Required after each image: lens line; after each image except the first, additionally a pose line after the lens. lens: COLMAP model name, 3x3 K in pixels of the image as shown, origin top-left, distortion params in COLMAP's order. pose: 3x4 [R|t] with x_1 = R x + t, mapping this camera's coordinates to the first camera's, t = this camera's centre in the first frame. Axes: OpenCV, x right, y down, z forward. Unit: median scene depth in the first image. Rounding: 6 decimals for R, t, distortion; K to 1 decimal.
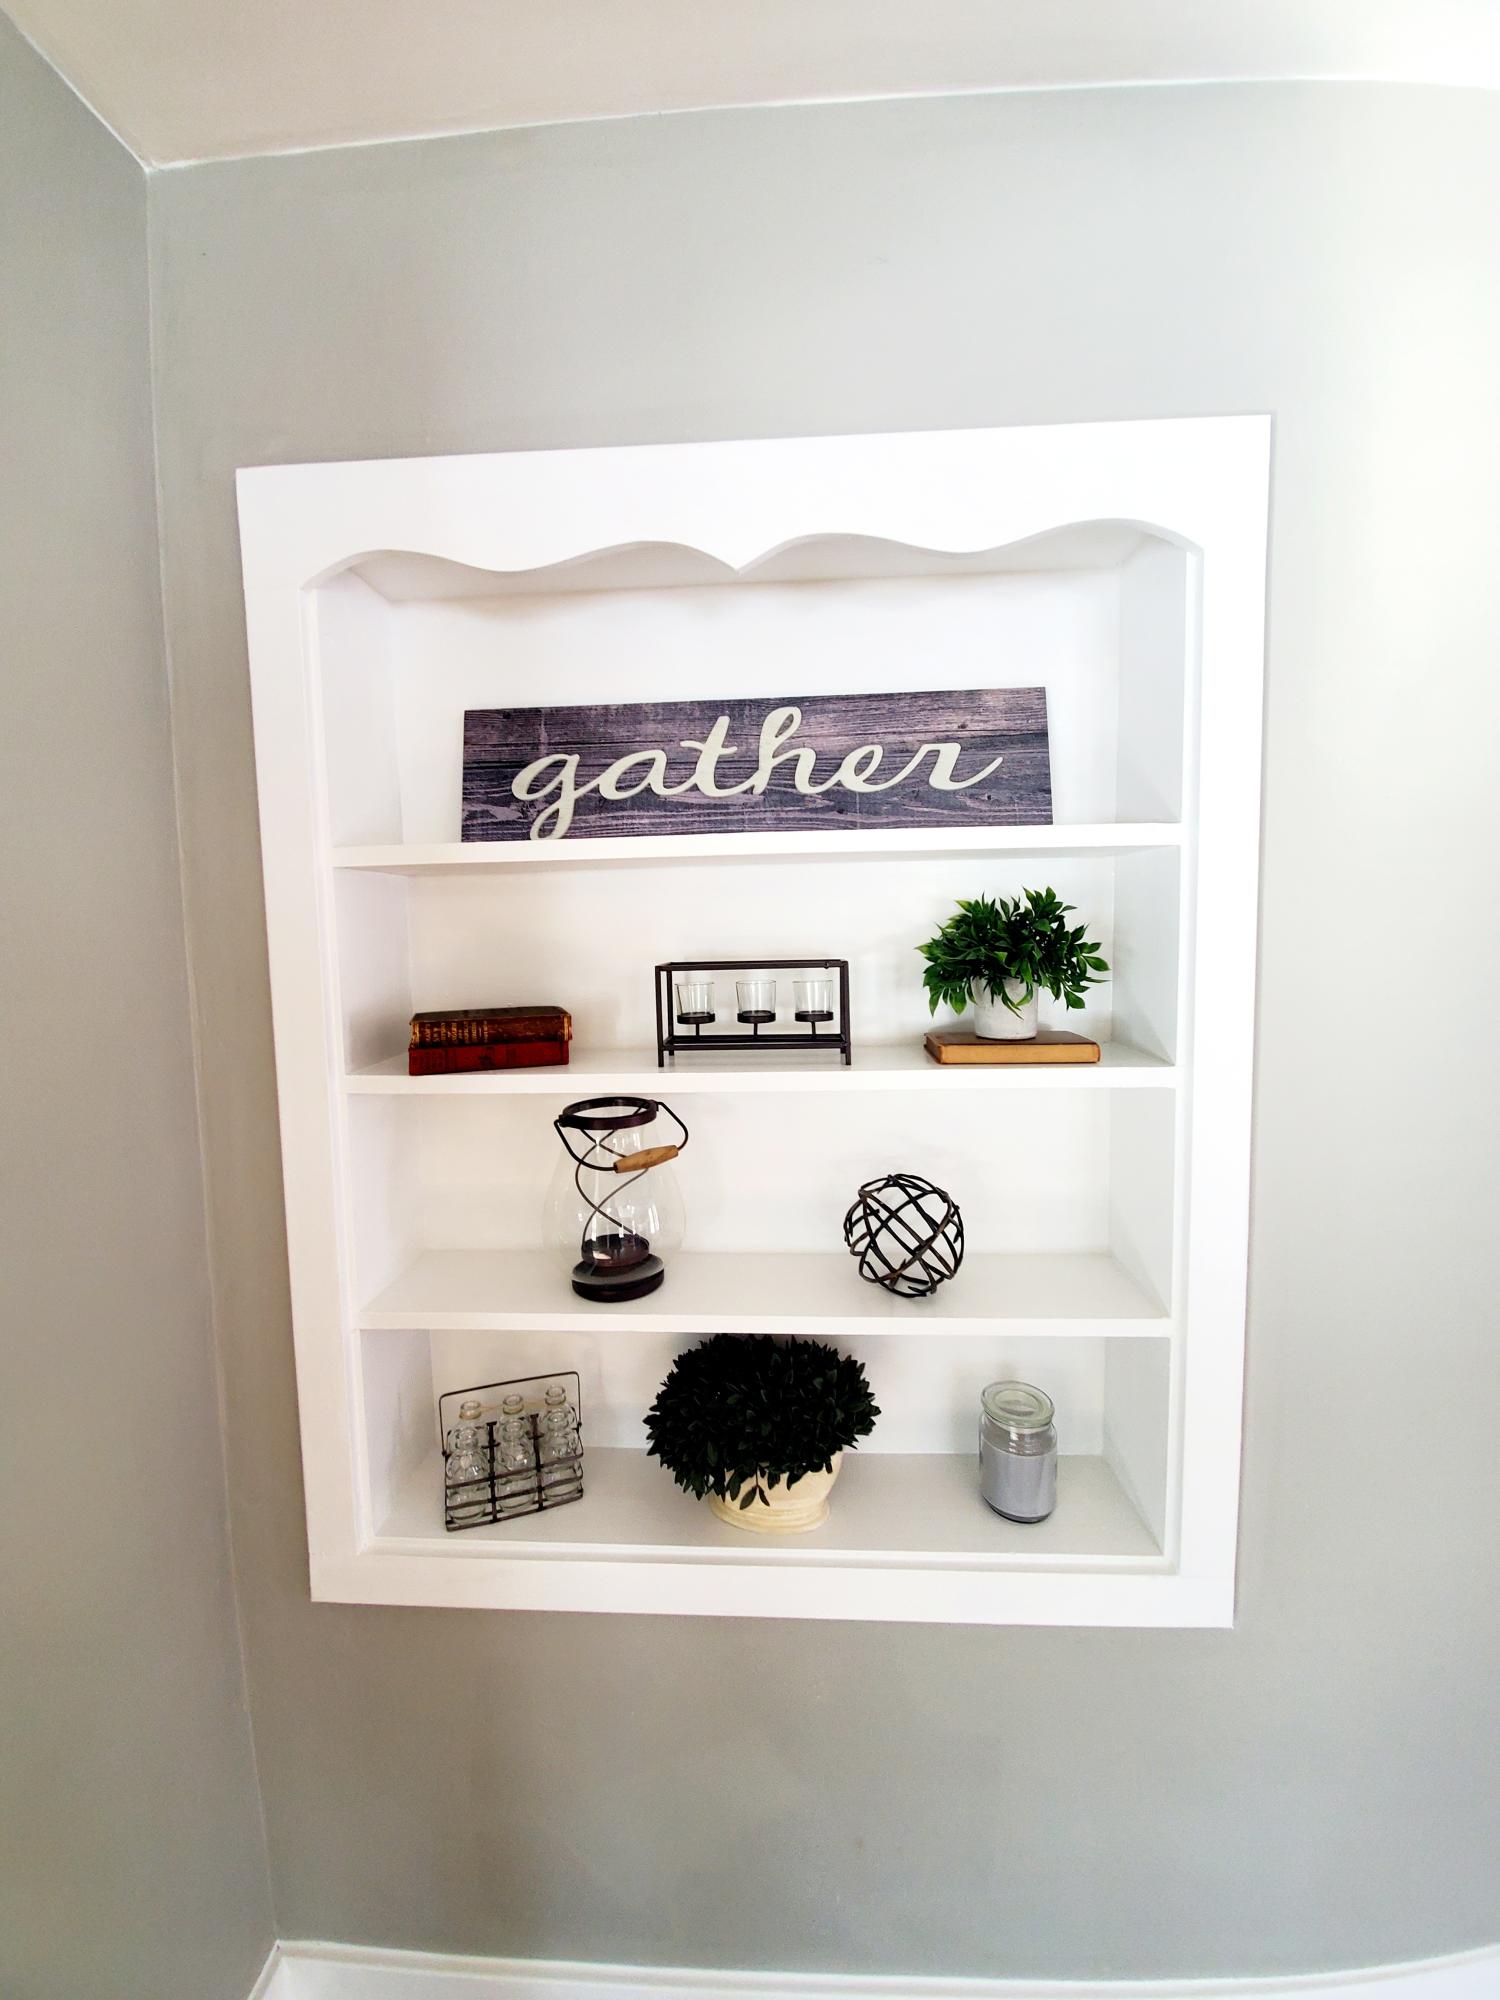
lens RADIAL K [[816.9, 0, 748.2], [0, 816.9, 1013.9], [0, 0, 1]] dist [-0.024390, 0.000507]
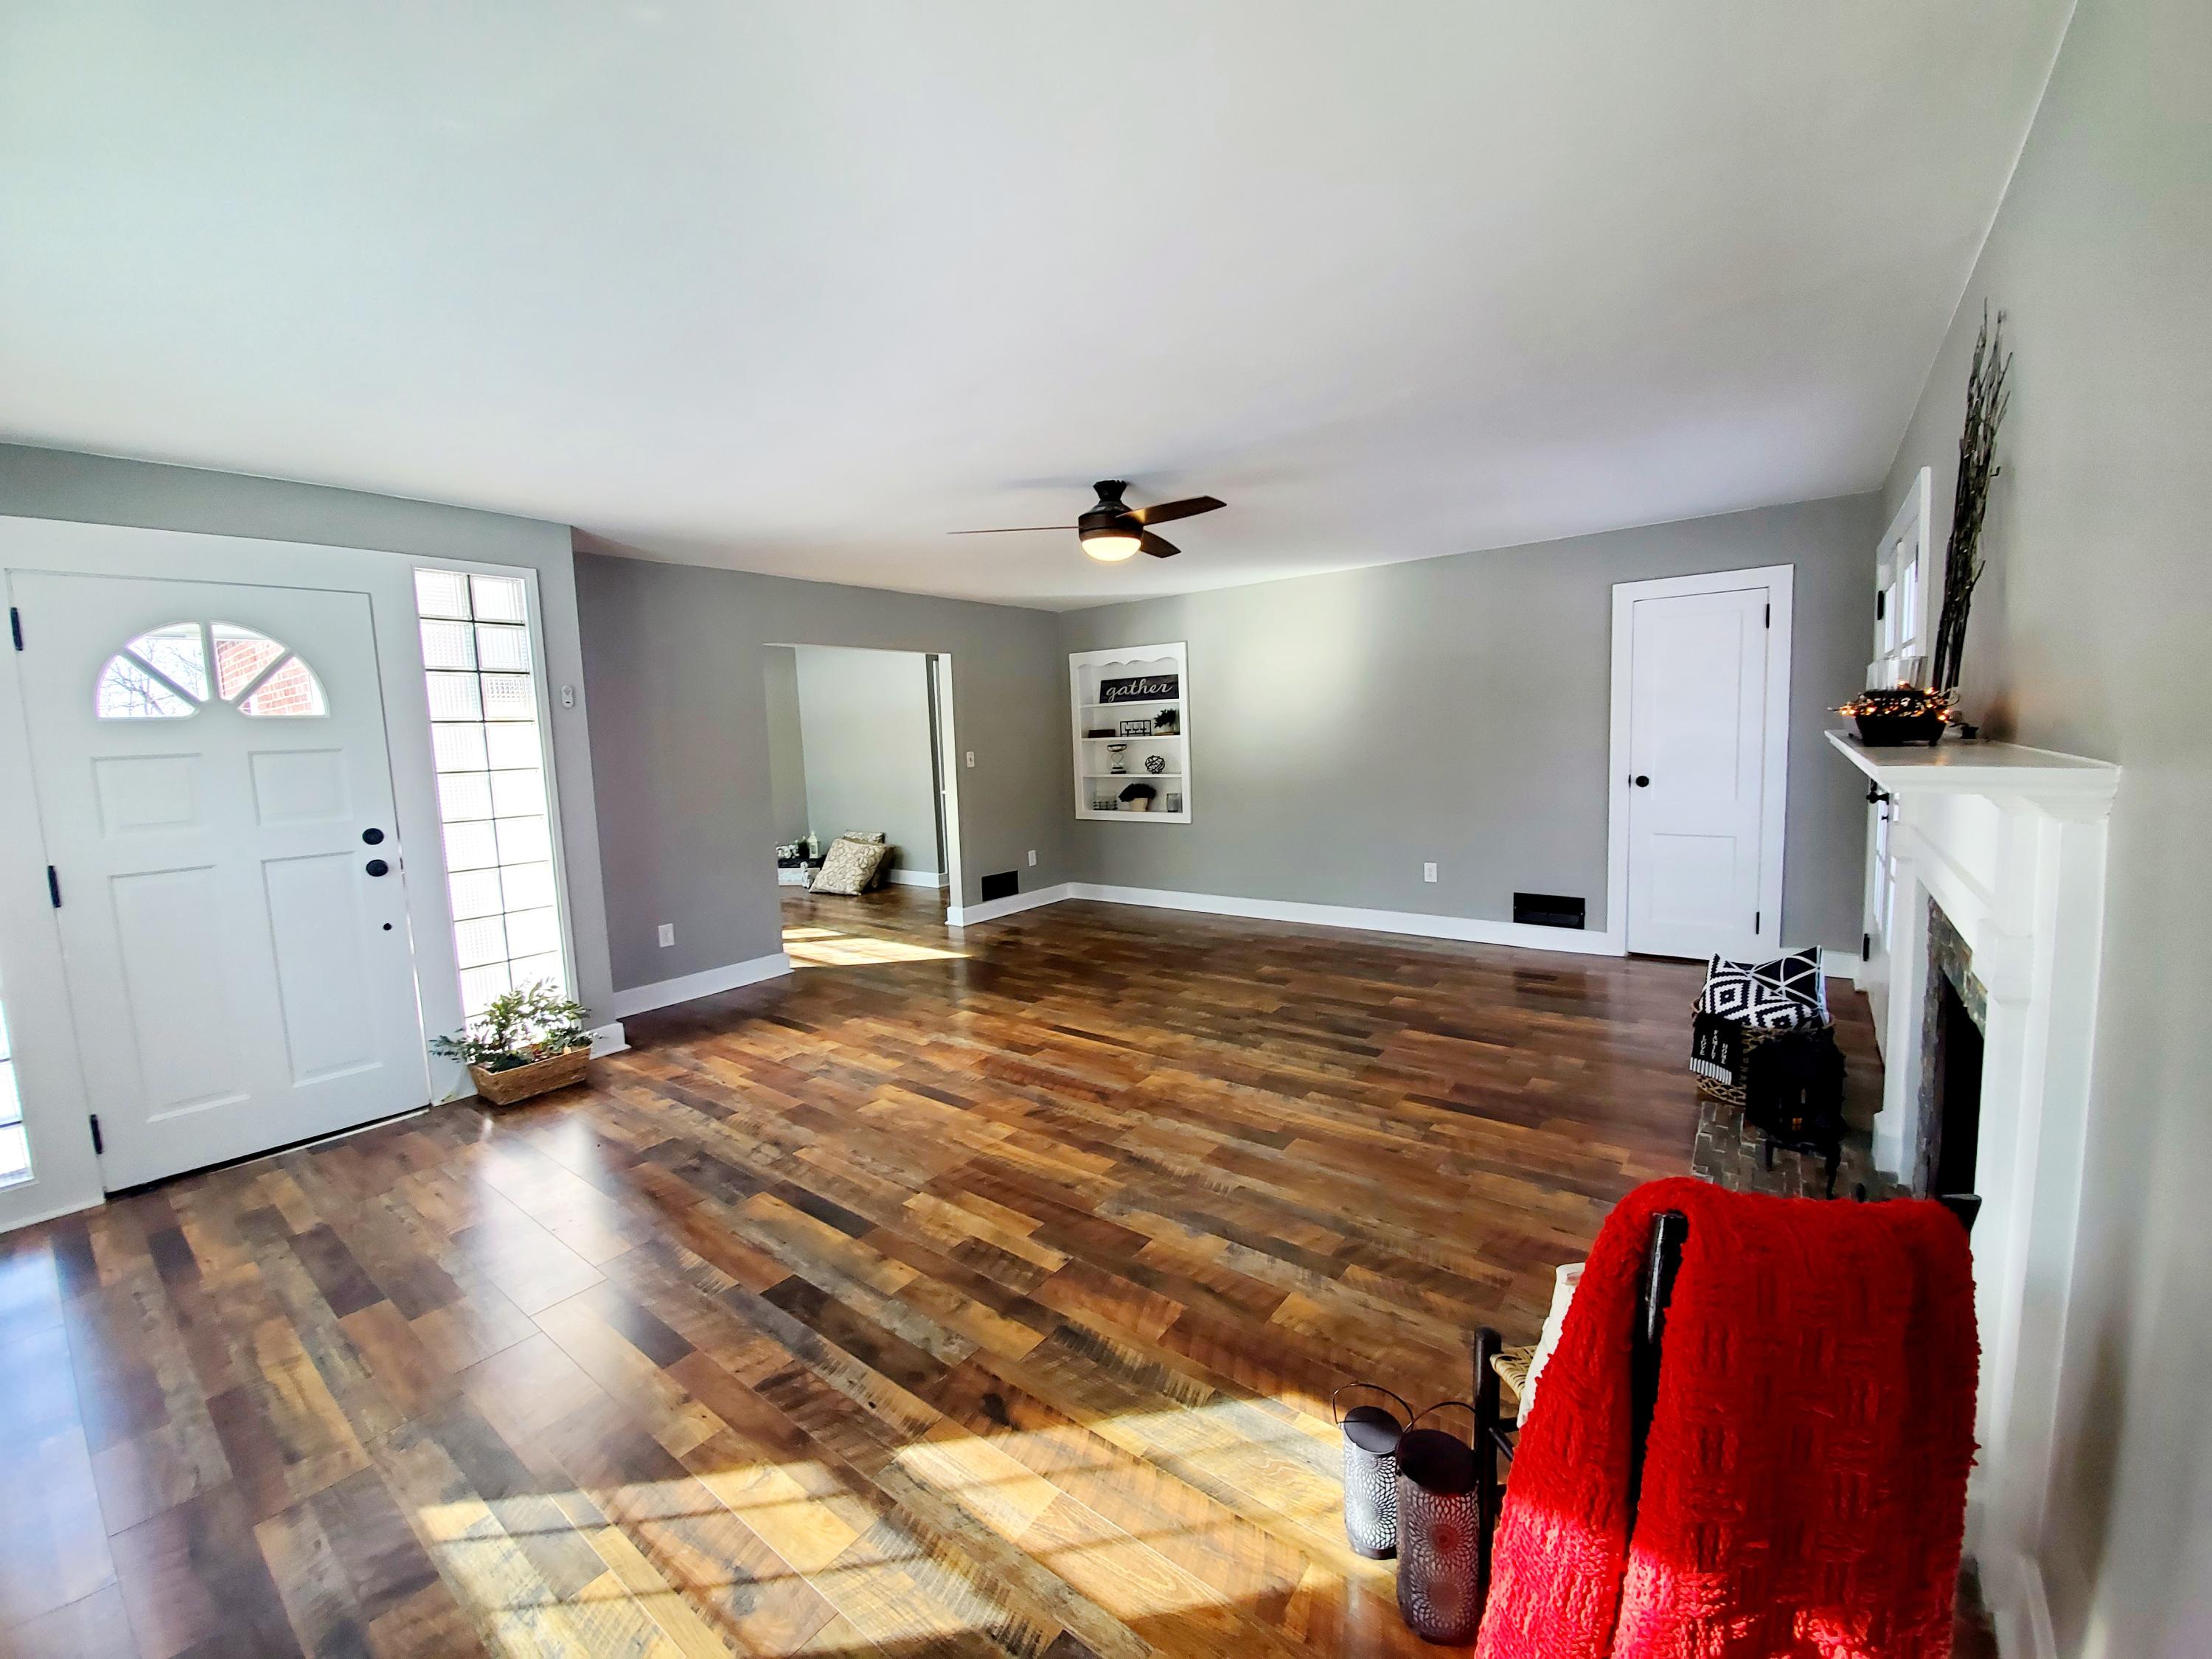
lens RADIAL K [[903.5, 0, 1097.4], [0, 903.5, 824.0], [0, 0, 1]] dist [-0.024390, 0.000507]
pose [[0.834416, 0.043185, -0.549440, 3.586277], [-0.013525, 0.998230, 0.057919, 0.328200], [0.550969, -0.040898, 0.833523, -4.971831]]
